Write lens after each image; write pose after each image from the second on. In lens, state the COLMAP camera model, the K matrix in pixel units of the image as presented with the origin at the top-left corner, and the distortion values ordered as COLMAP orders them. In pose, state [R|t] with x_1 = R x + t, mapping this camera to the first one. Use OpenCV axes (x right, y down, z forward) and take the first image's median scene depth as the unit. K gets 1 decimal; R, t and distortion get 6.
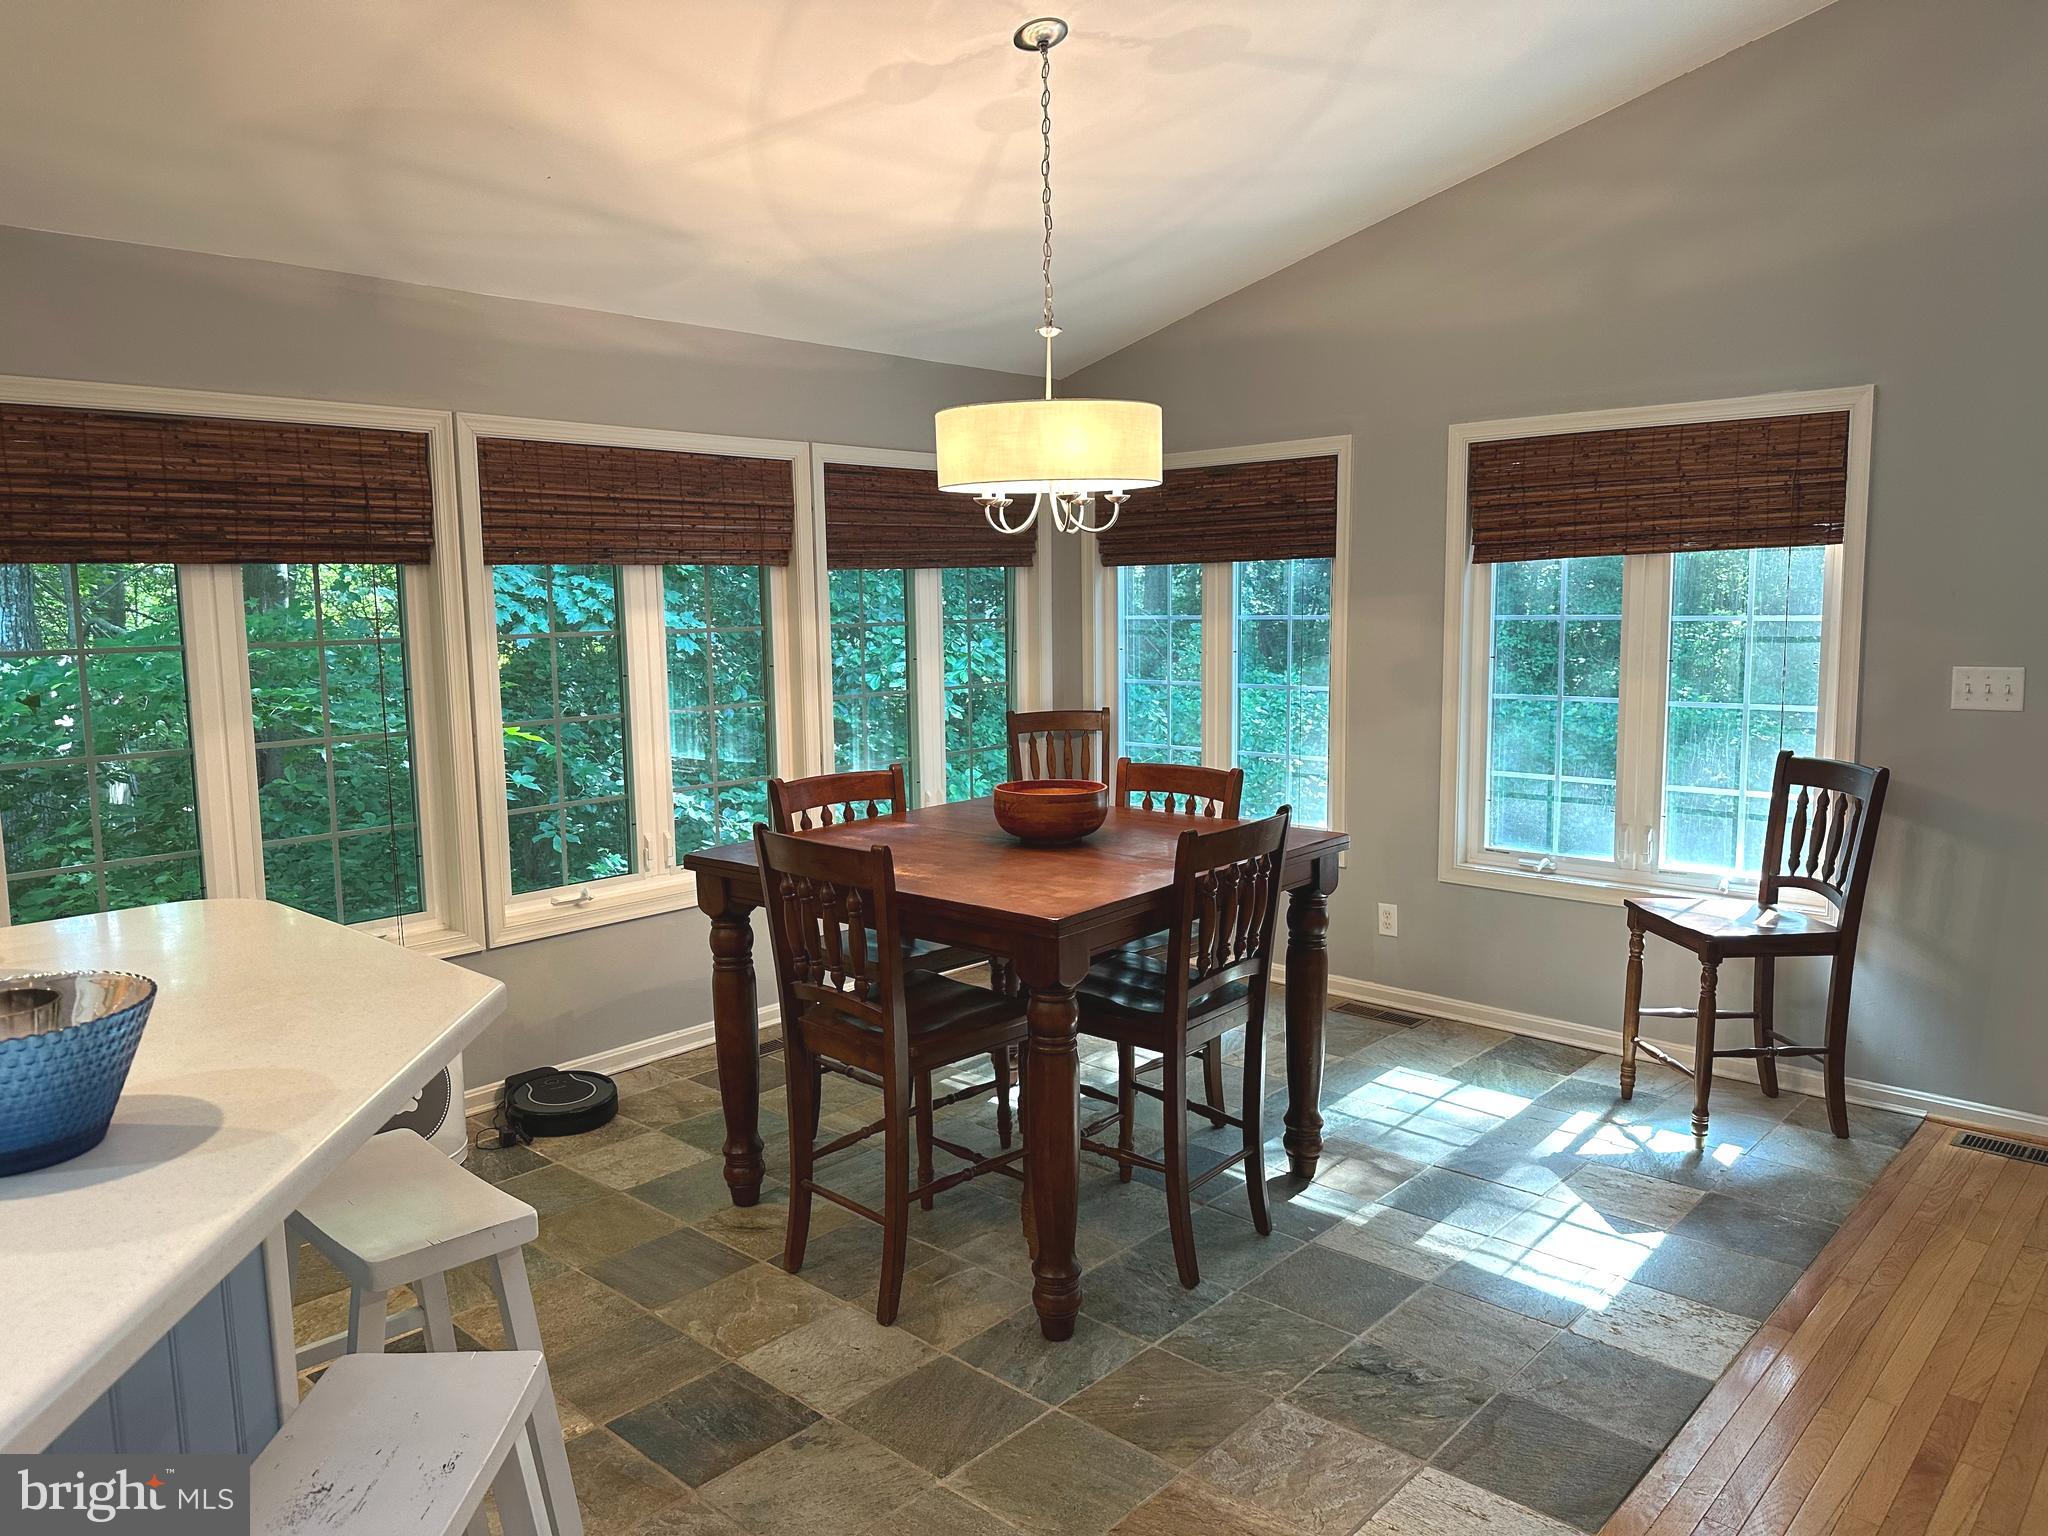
lens RADIAL K [[1434.2, 0, 1031.3], [0, 1434.2, 759.4], [0, 0, 1]] dist [0.054297, -0.070976]
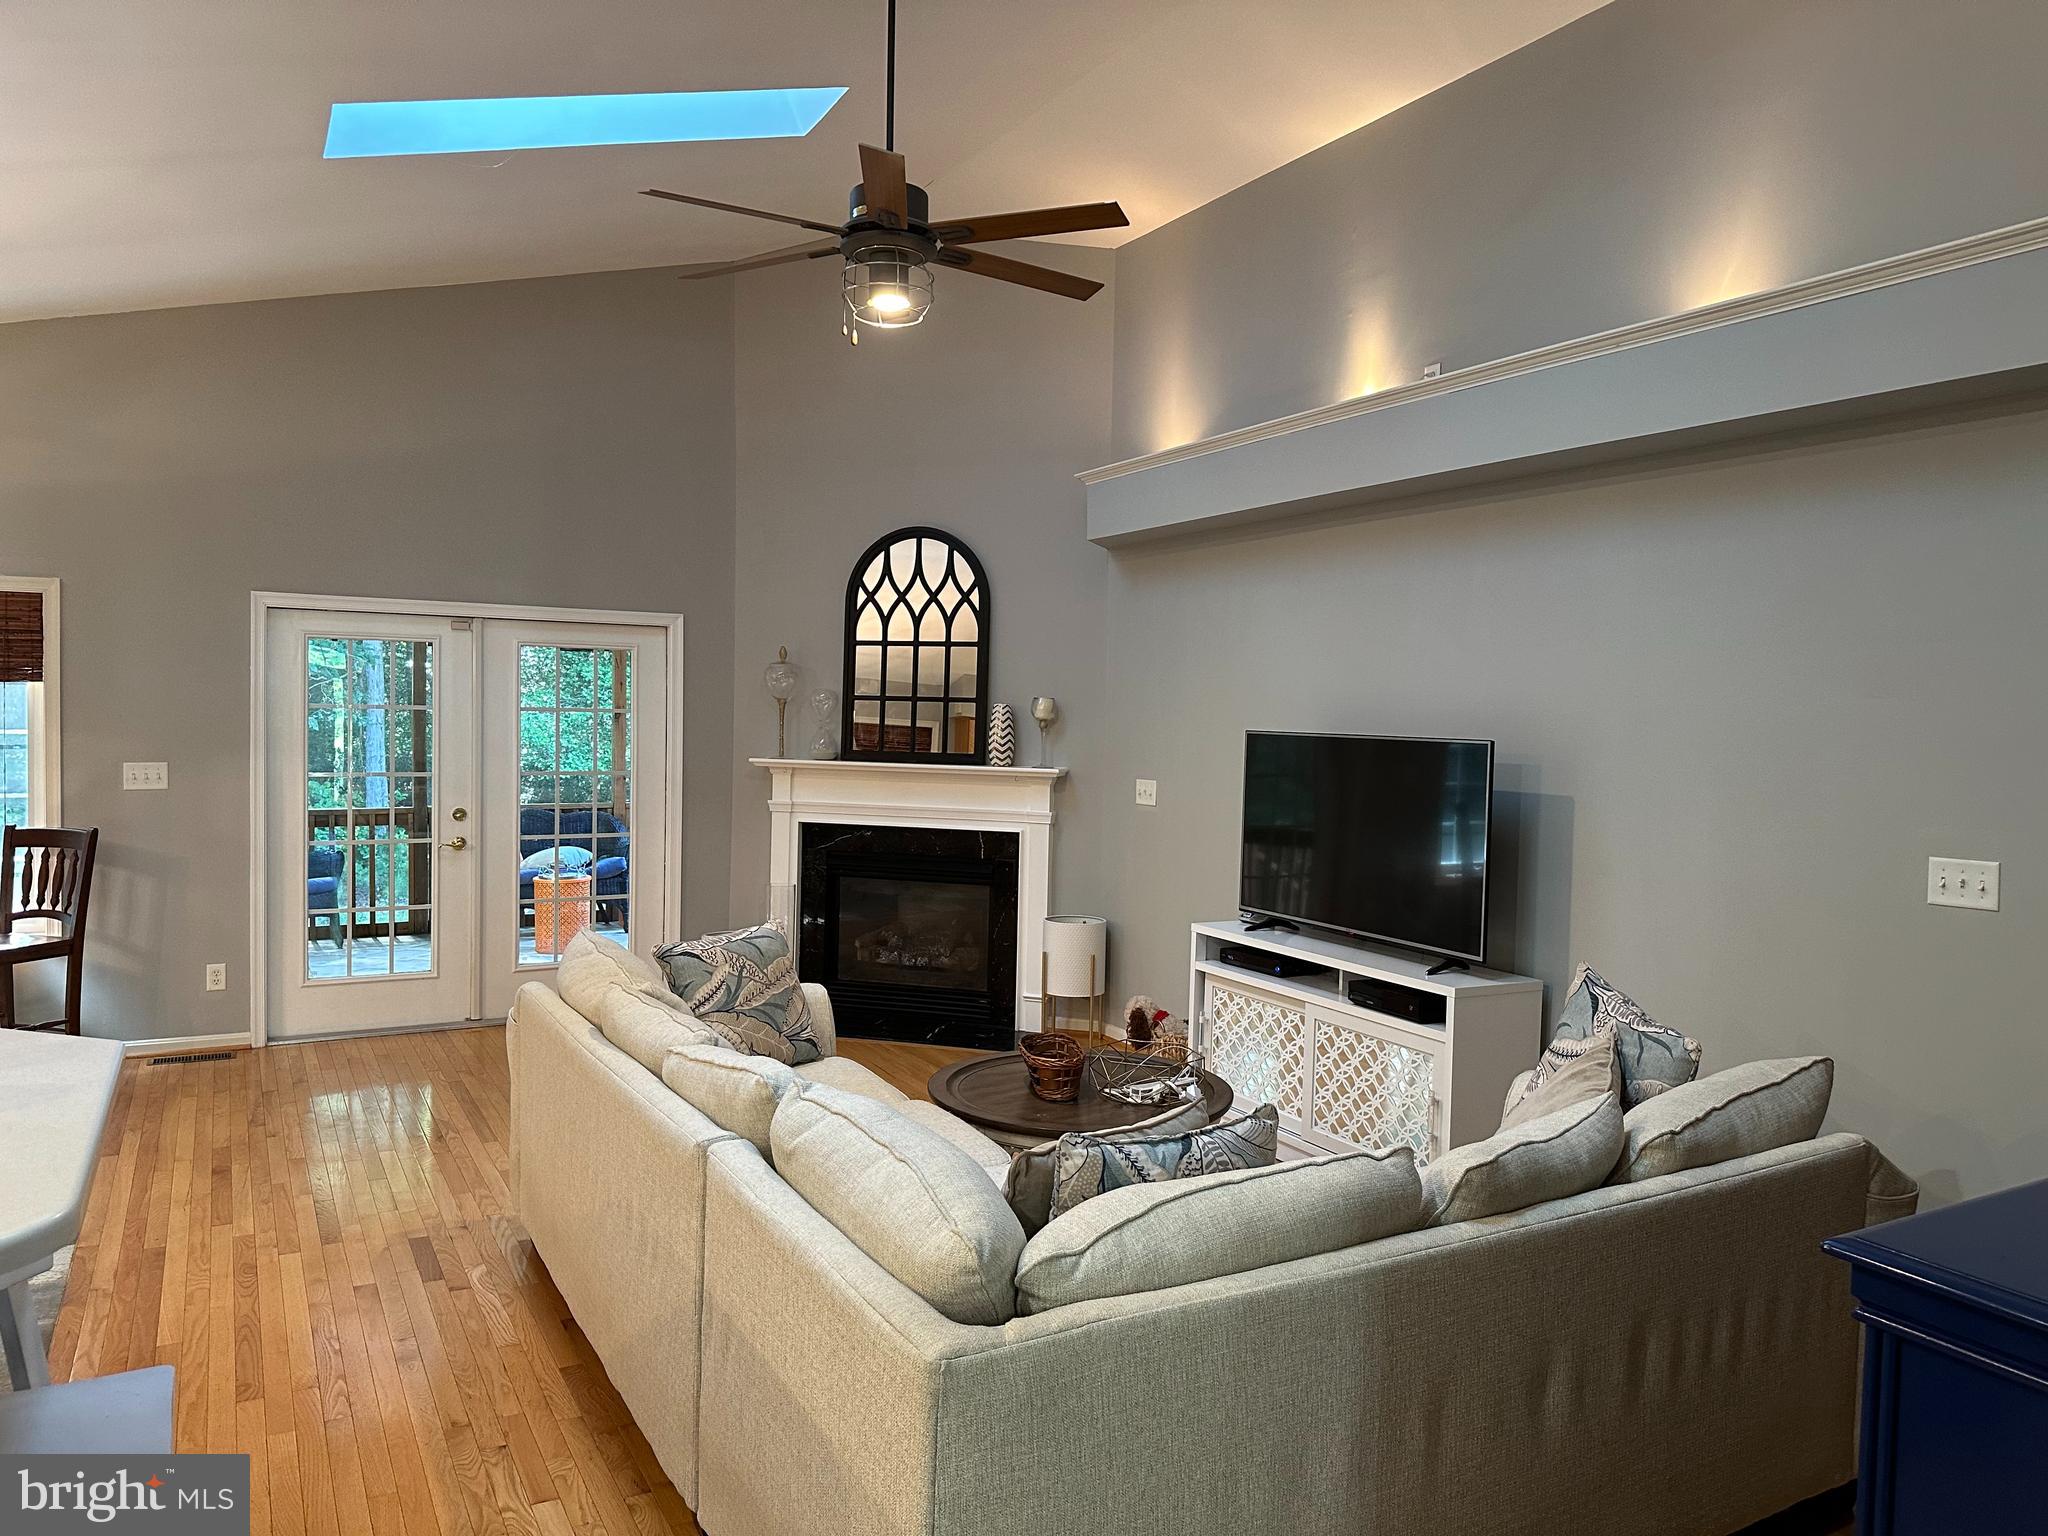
lens RADIAL K [[1434.2, 0, 1031.3], [0, 1434.2, 759.4], [0, 0, 1]] dist [0.054297, -0.070976]
pose [[0.315567, -0.012071, 0.948827, -0.527023], [0.084579, 0.996297, -0.015455, 0.038396], [-0.945126, 0.085128, 0.315419, -0.413913]]
